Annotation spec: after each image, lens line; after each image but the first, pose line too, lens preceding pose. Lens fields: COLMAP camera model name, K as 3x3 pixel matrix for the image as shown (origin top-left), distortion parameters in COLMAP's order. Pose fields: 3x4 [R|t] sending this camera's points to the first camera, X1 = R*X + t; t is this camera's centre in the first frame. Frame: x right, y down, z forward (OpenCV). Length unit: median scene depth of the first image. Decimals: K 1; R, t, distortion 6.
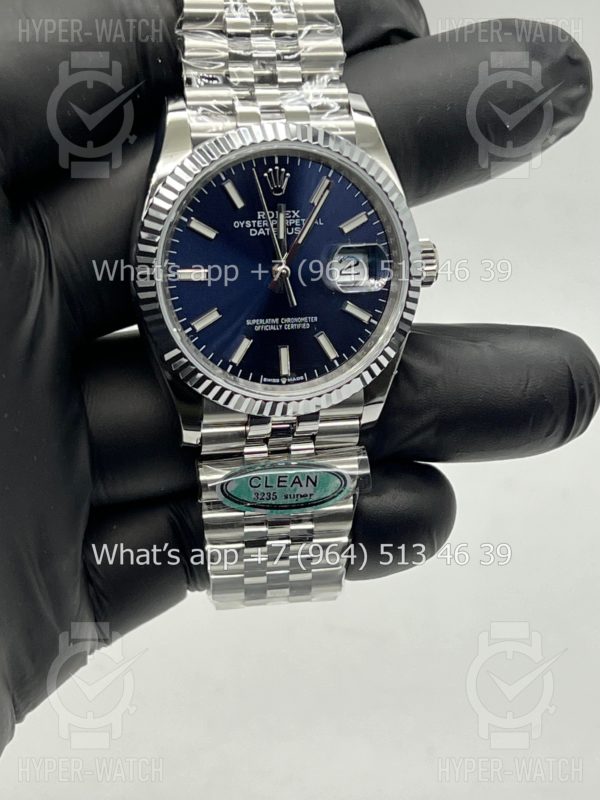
lens RADIAL K [[1825.3, 0, 303.9], [0, 1825.3, 391.9], [0, 0, 1]] dist [0.289886, 0.000000]
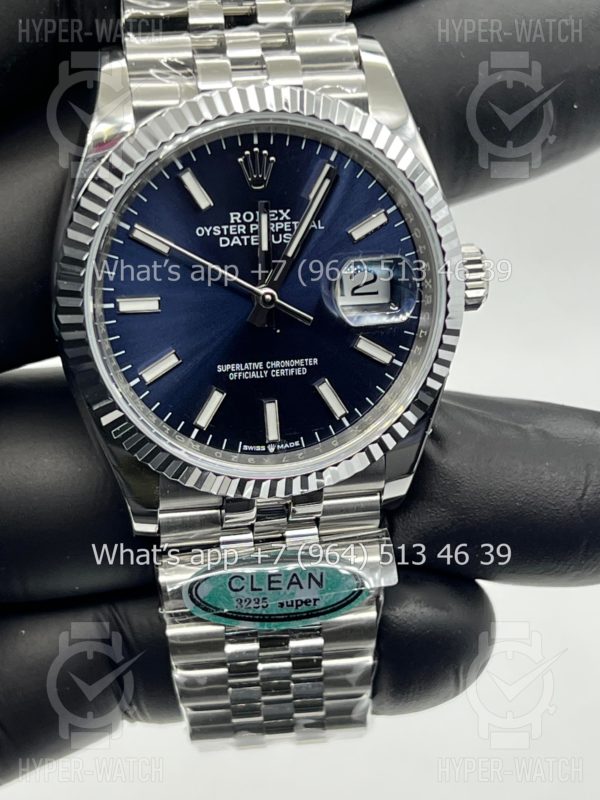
lens RADIAL K [[1794.9, 0, 302.6], [0, 1794.9, 400.9], [0, 0, 1]] dist [0.331735, 0.000000]
pose [[0.998779, -0.009298, -0.048520, 0.035347], [0.011934, 0.998452, 0.054317, -0.062674], [0.047940, -0.054829, 0.997344, 0.300423]]
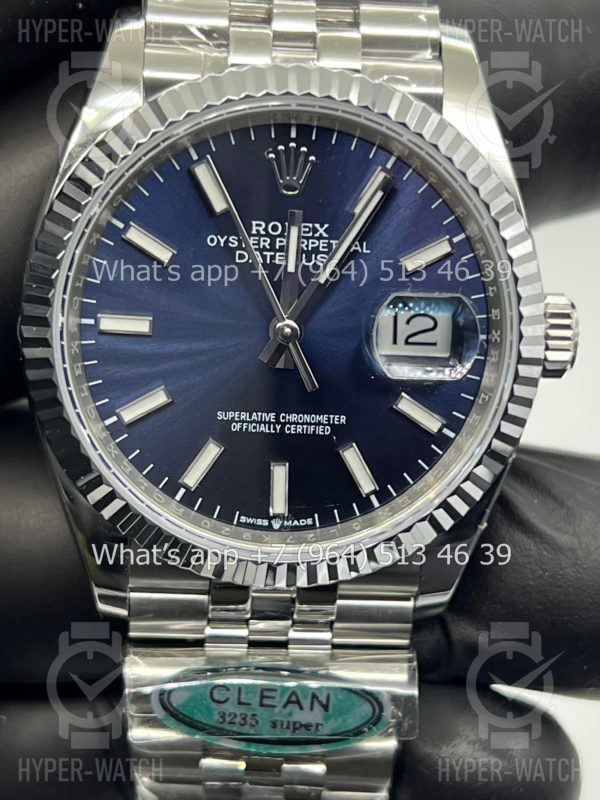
lens RADIAL K [[1794.9, 0, 294.1], [0, 1794.9, 398.6], [0, 0, 1]] dist [0.331735, 0.000000]
pose [[0.984629, 0.089376, -0.150056, 0.073971], [-0.091045, 0.995838, -0.004274, -0.042635], [0.149049, 0.017870, 0.988668, 0.453223]]
